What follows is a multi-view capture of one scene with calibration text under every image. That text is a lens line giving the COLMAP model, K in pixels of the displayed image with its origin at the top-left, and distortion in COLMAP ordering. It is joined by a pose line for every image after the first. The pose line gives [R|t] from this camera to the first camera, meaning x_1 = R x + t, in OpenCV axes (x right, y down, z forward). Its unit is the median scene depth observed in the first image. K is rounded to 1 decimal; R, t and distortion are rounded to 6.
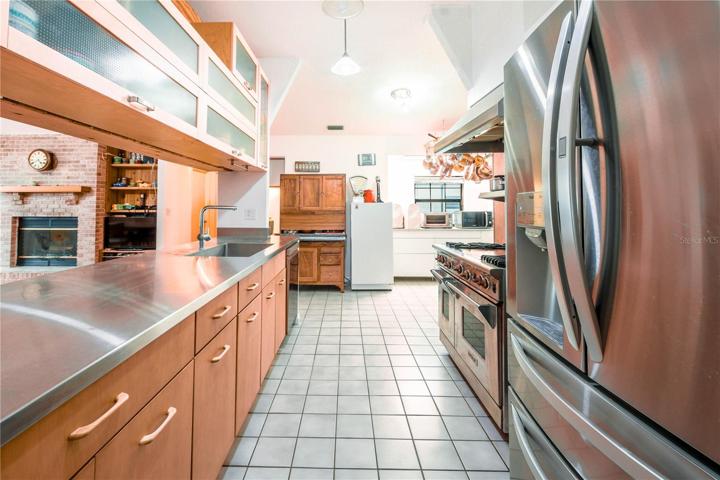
lens RADIAL K [[325.7, 0, 345.6], [0, 325.7, 193.1], [0, 0, 1]] dist [0.001017, -0.001212]
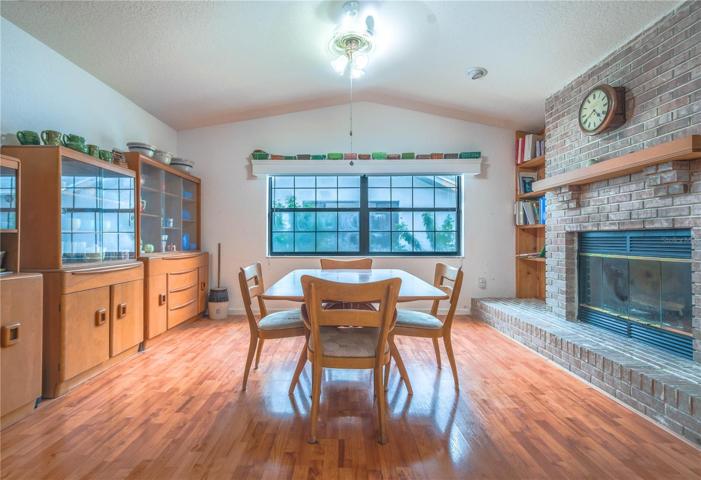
lens RADIAL K [[328.0, 0, 340.7], [0, 328.0, 237.3], [0, 0, 1]] dist [0.003418, -0.001212]
pose [[0.001939, -0.008338, -0.999963, -0.448891], [0.044657, 0.998968, -0.008243, 0.068859], [0.999001, -0.044639, 0.002309, 0.599791]]
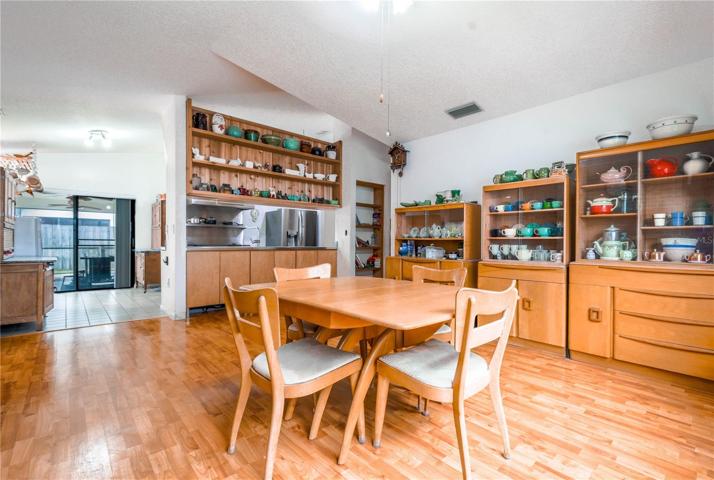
lens RADIAL K [[283.4, 0, 356.6], [0, 283.4, 242.8], [0, 0, 1]] dist [0.008153, -0.001340]
pose [[-0.707068, -0.011801, 0.707047, -1.048959], [-0.035520, 0.999191, -0.018843, 0.071882], [-0.706253, -0.038437, -0.706916, 0.828640]]
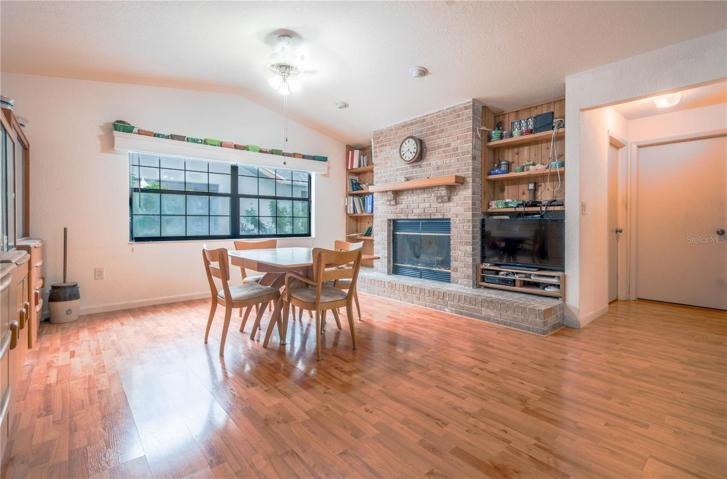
lens RADIAL K [[337.2, 0, 363.3], [0, 337.2, 223.5], [0, 0, 1]] dist [0.008762, -0.000323]
pose [[0.669995, -0.000049, -0.742366, -0.372259], [0.031177, 0.999120, 0.028072, 0.056069], [0.741711, -0.041953, 0.669406, 0.322109]]
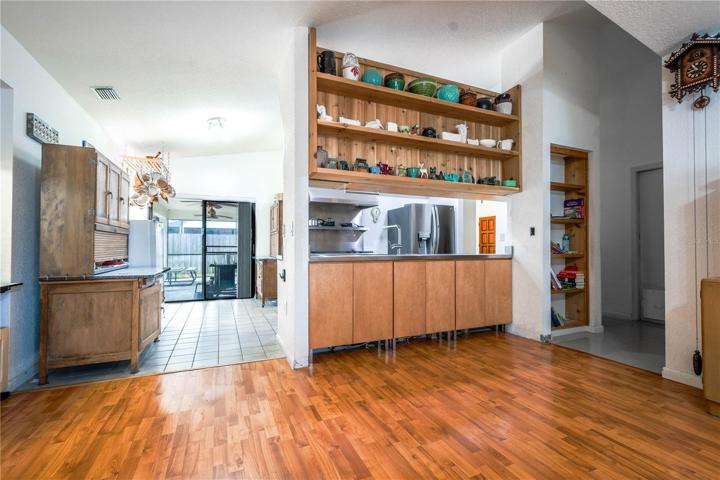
lens RADIAL K [[325.7, 0, 353.2], [0, 325.7, 240.8], [0, 0, 1]] dist [0.001017, -0.001212]
pose [[-0.395480, 0.014111, 0.918366, -0.746947], [-0.032638, 0.999035, -0.029406, 0.073492], [-0.917894, -0.041603, -0.394638, 0.768558]]
